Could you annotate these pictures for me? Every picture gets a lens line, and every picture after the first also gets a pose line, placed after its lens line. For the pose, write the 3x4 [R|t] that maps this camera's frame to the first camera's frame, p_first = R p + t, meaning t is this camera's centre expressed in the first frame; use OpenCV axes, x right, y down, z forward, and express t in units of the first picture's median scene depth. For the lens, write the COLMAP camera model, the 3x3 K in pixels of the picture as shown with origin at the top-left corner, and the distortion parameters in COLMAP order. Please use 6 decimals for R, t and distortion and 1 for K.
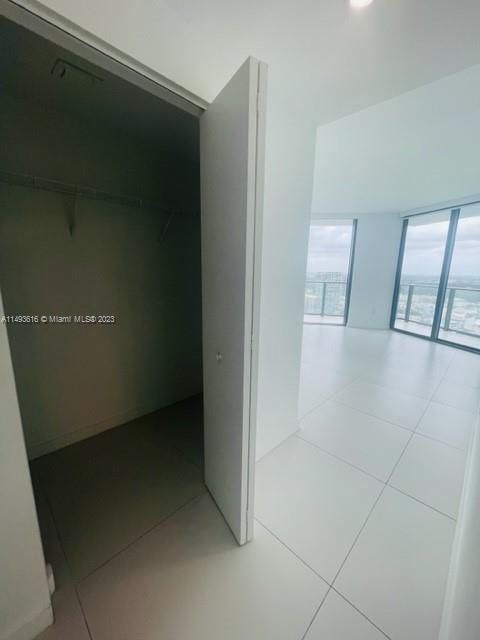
lens RADIAL K [[260.2, 0, 241.3], [0, 260.2, 321.4], [0, 0, 1]] dist [0.000186, -0.000095]
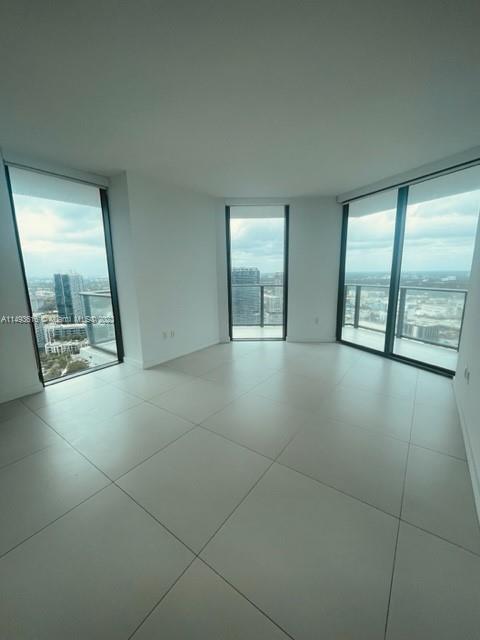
lens RADIAL K [[260.2, 0, 240.2], [0, 260.2, 324.5], [0, 0, 1]] dist [0.000186, -0.000095]
pose [[0.988141, -0.067866, 0.137738, 0.161848], [0.067805, 0.997685, 0.005137, -0.046372], [-0.137768, 0.004263, 0.990455, 0.233360]]
